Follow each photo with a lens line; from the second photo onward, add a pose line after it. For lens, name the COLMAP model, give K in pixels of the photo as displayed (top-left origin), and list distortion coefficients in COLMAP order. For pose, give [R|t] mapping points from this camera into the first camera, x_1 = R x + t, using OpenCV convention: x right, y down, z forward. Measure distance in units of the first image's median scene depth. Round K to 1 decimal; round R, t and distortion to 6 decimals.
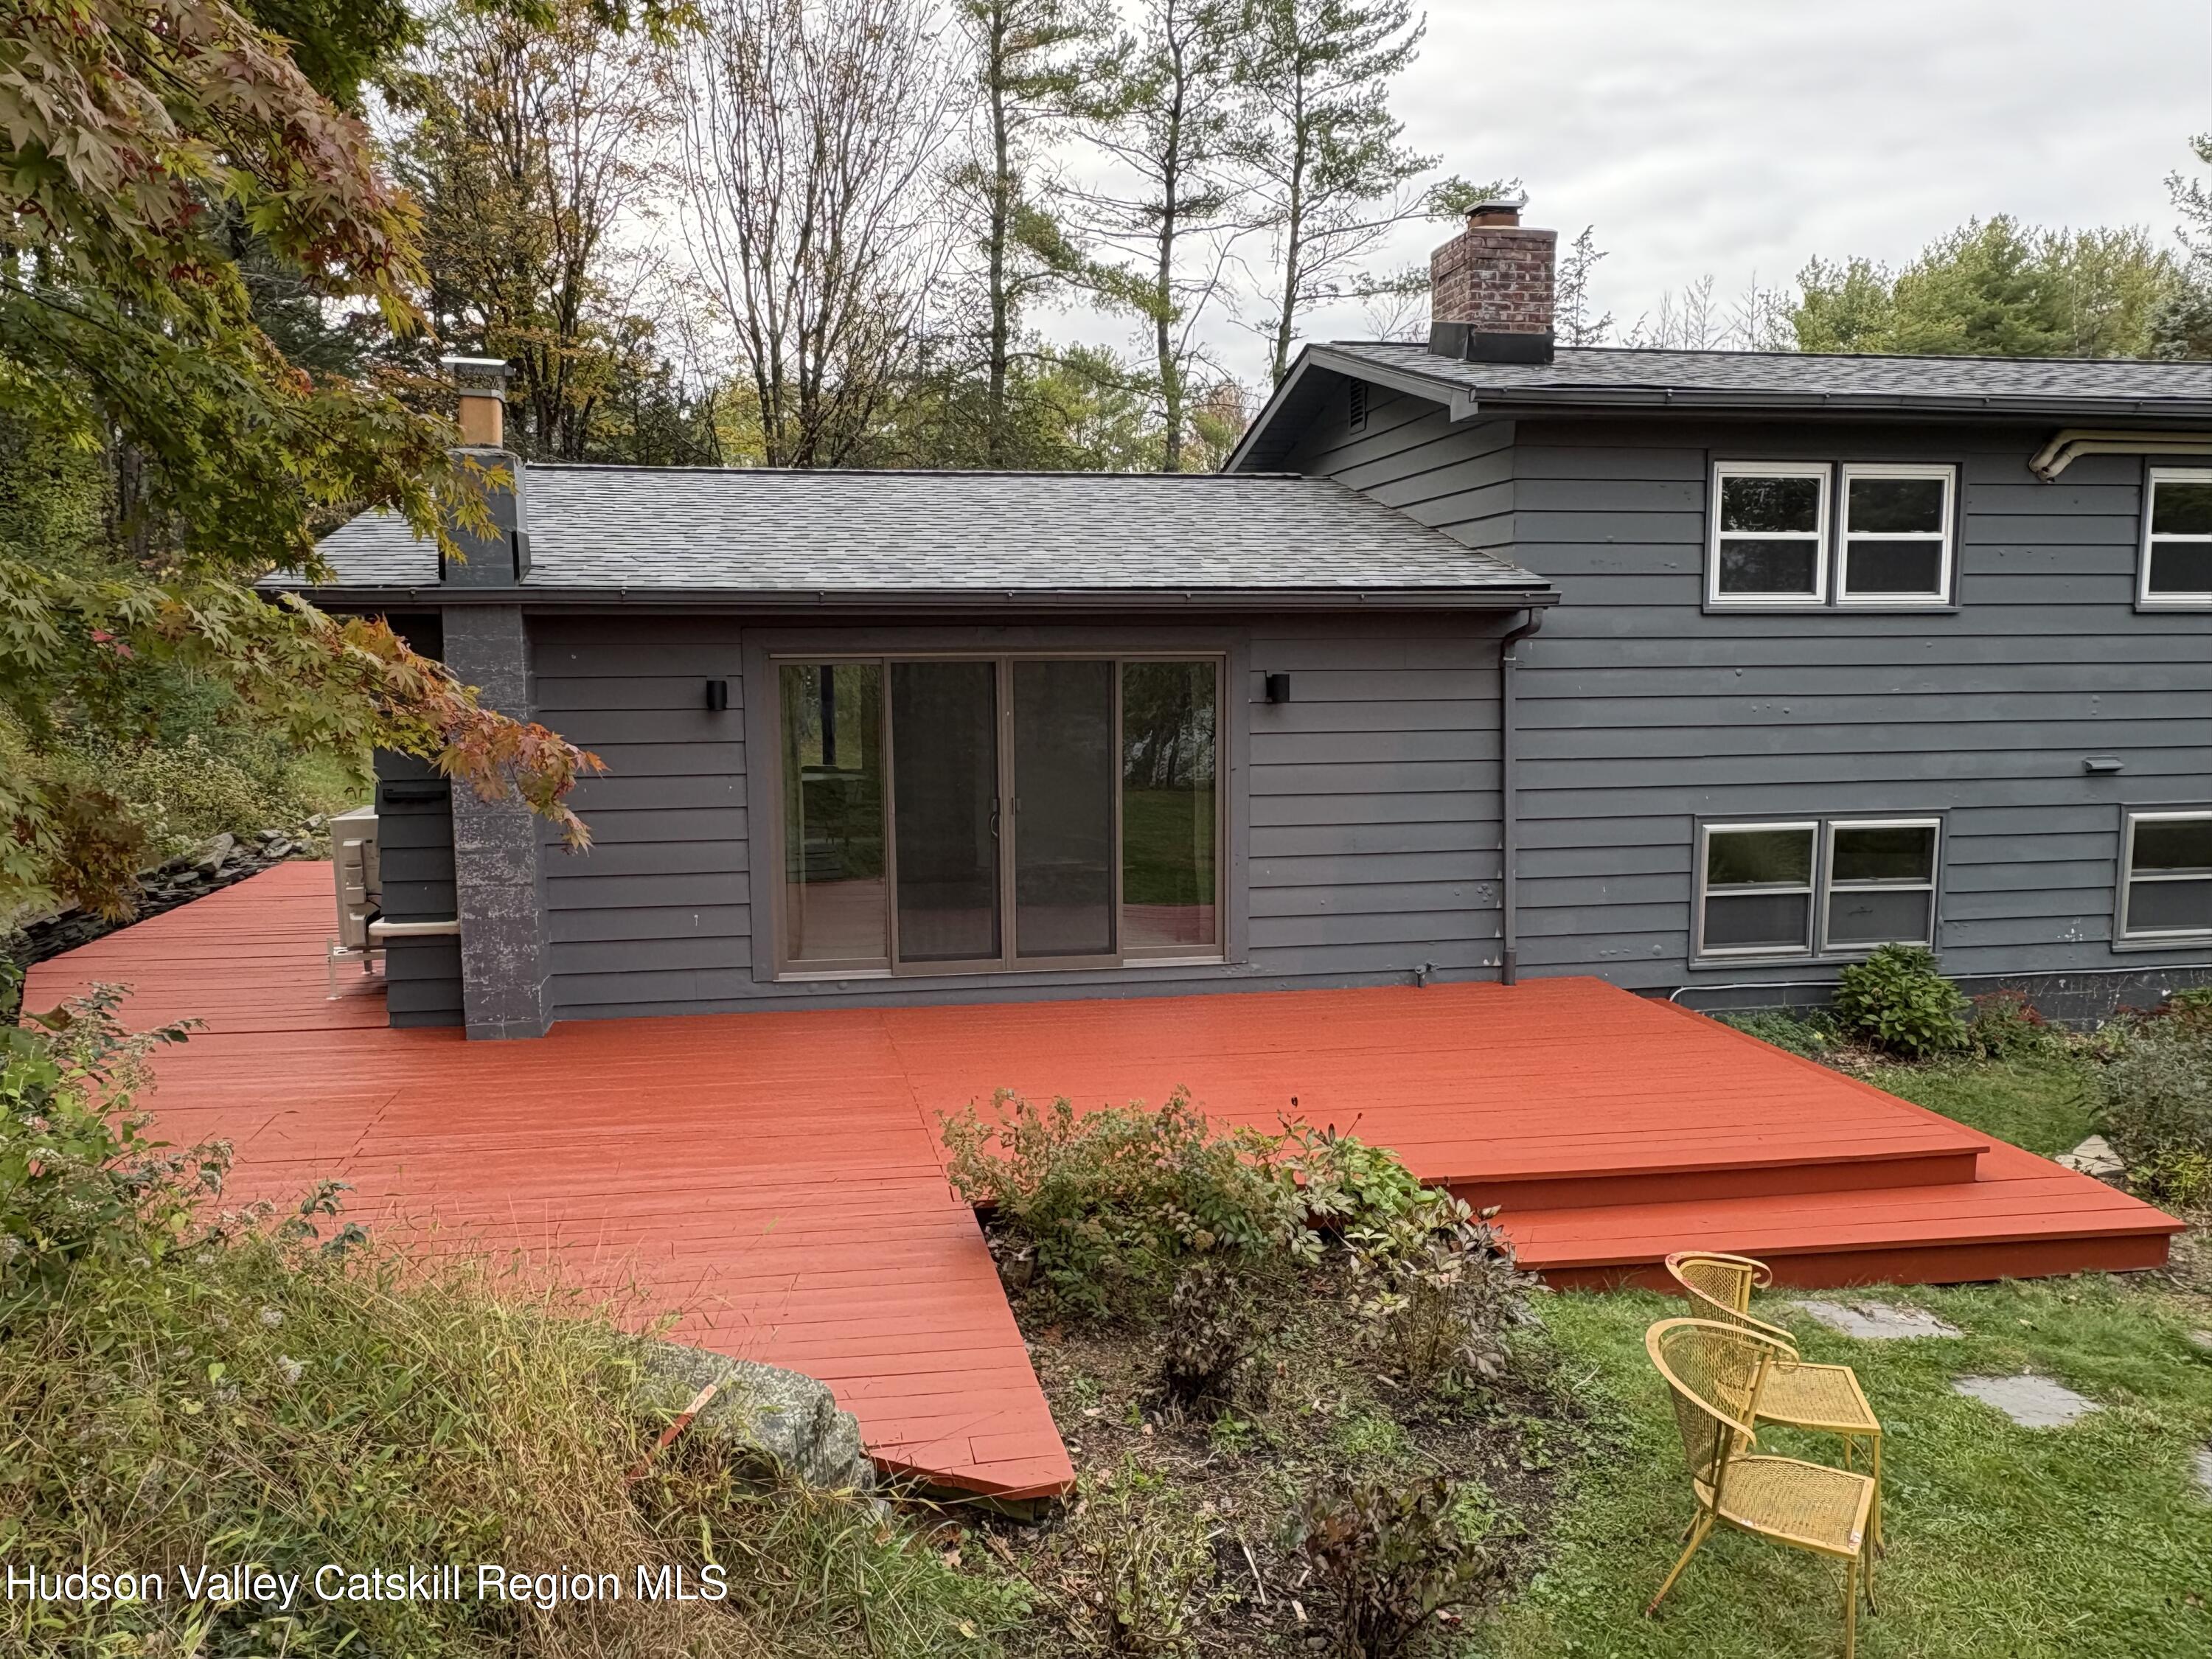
lens RADIAL K [[1635.9, 0, 1095.6], [0, 1635.9, 824.6], [0, 0, 1]] dist [-0.001832, 0.003460]
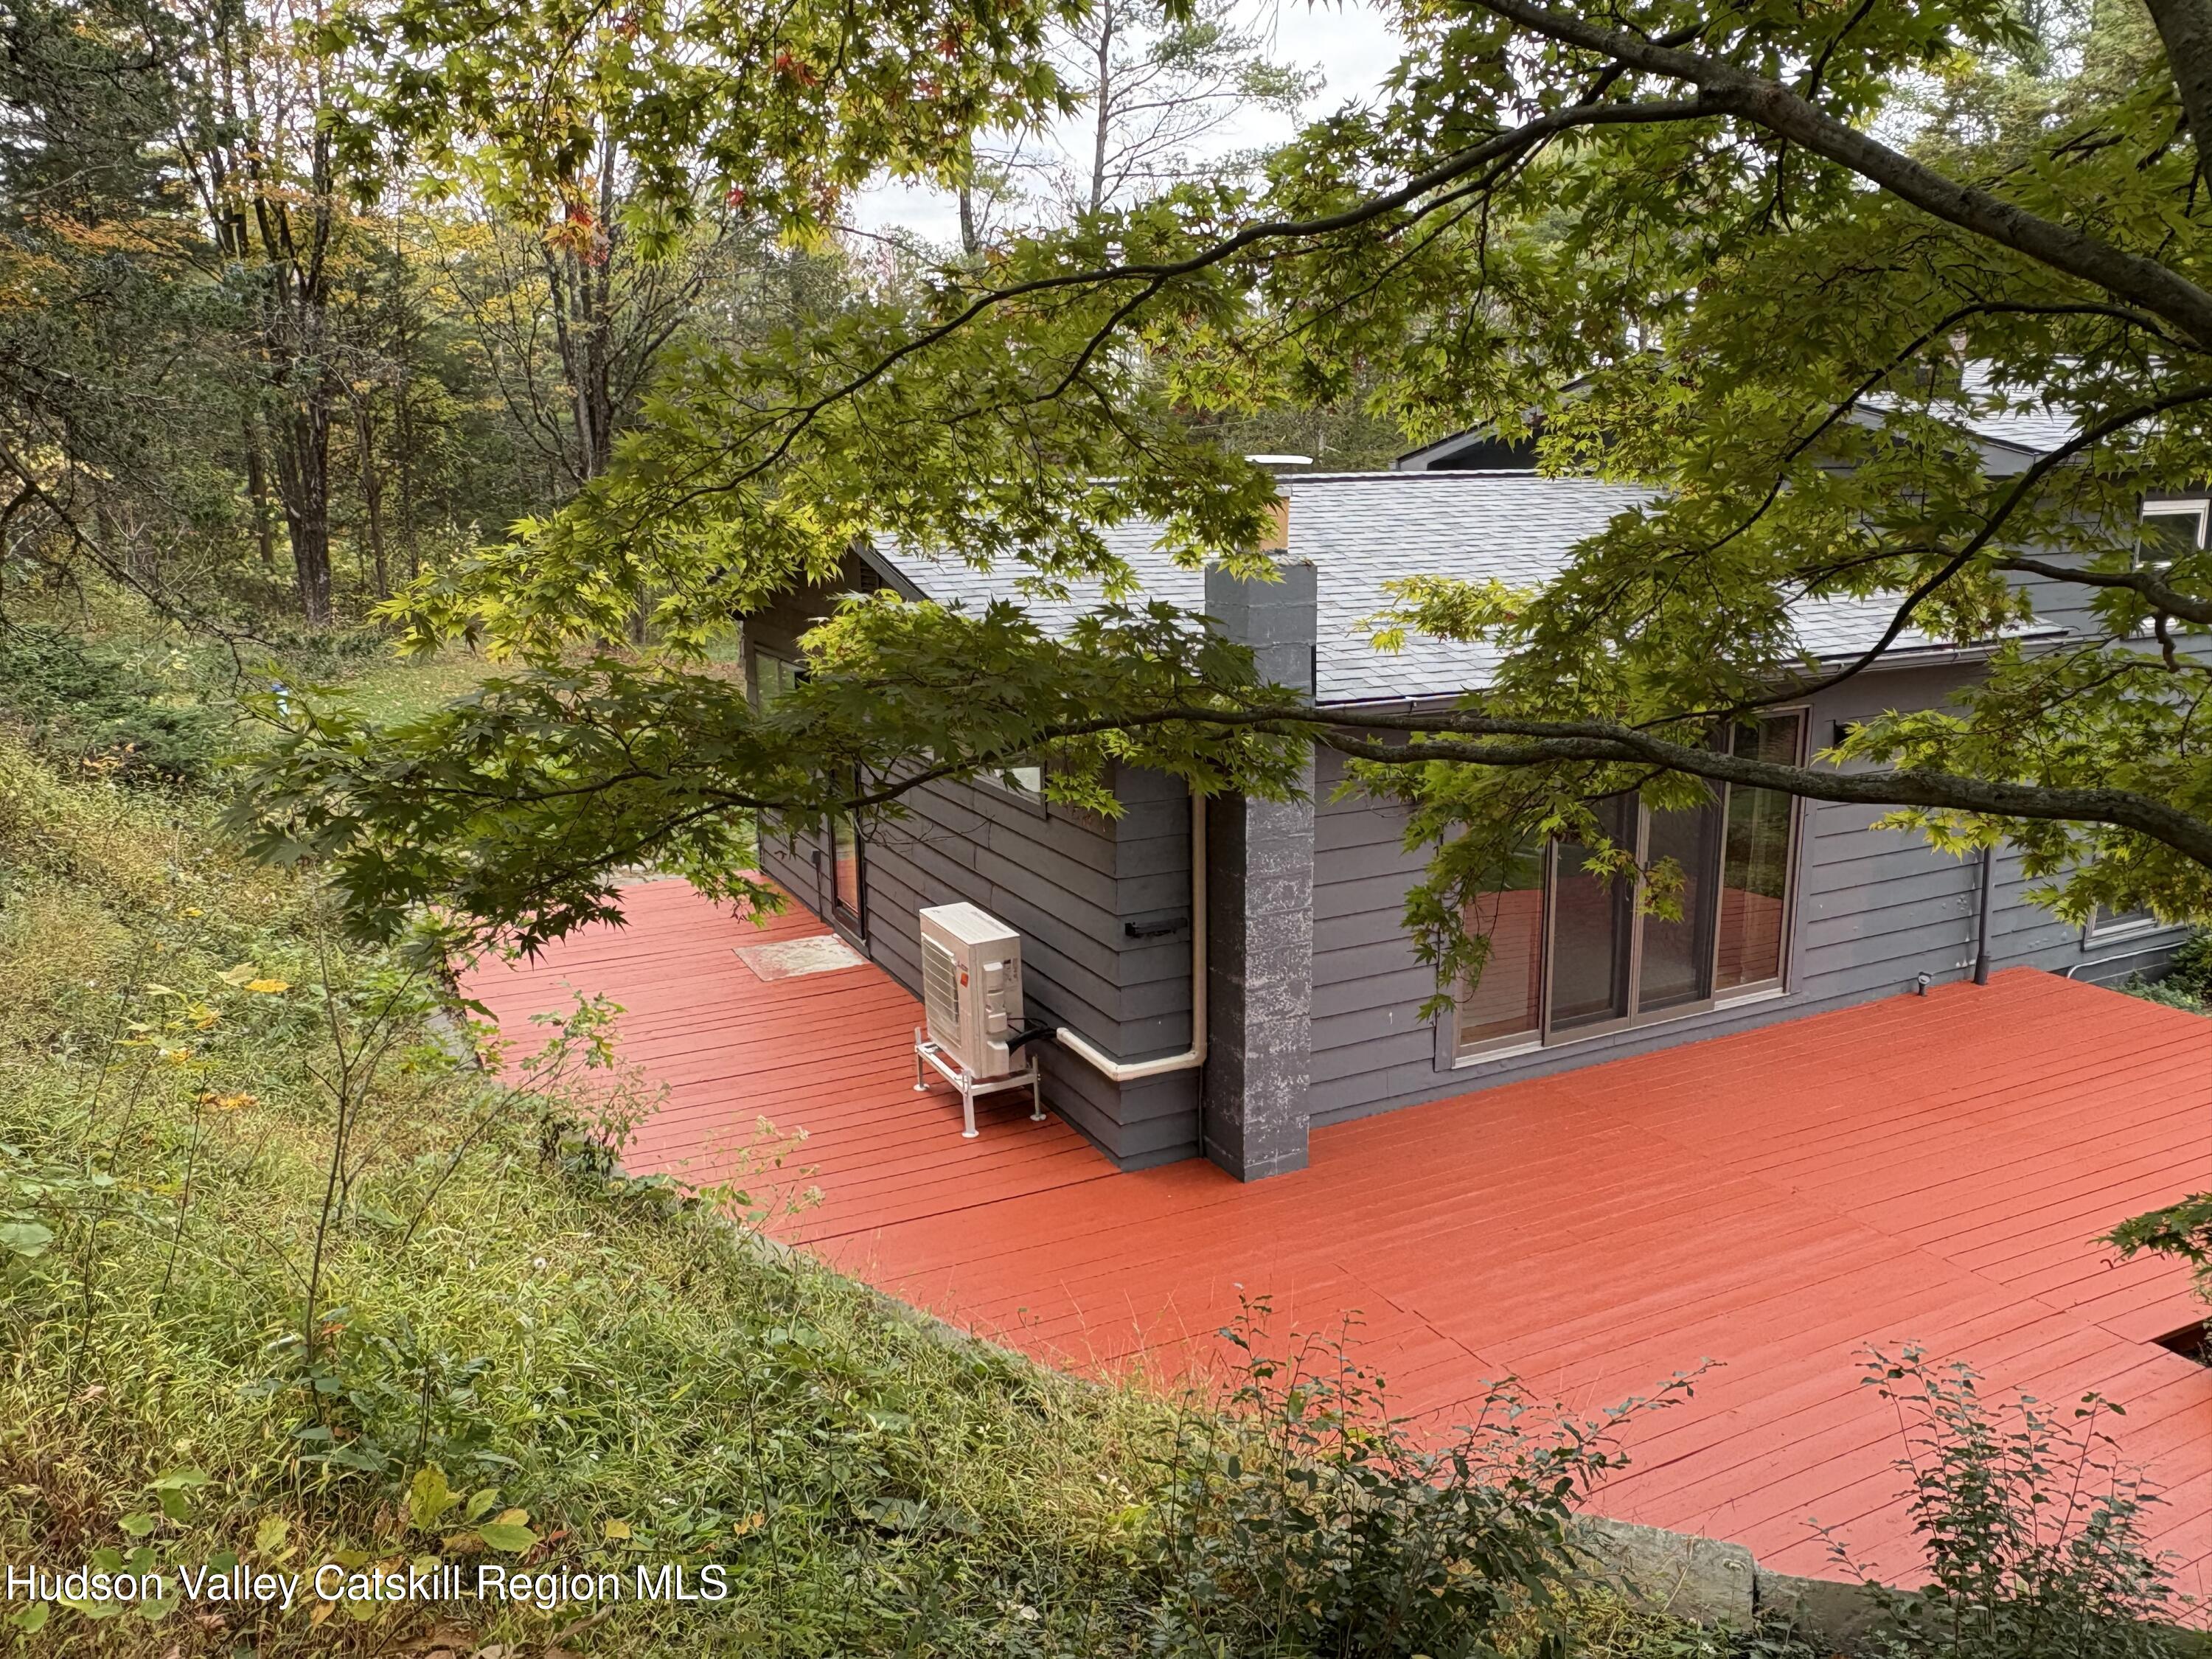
lens RADIAL K [[1635.9, 0, 1110.9], [0, 1635.9, 827.7], [0, 0, 1]] dist [-0.001832, 0.003460]
pose [[0.955774, -0.073152, 0.284860, -0.597552], [0.042616, 0.992798, 0.111963, -0.151021], [-0.290999, -0.094872, 0.952008, 0.121067]]
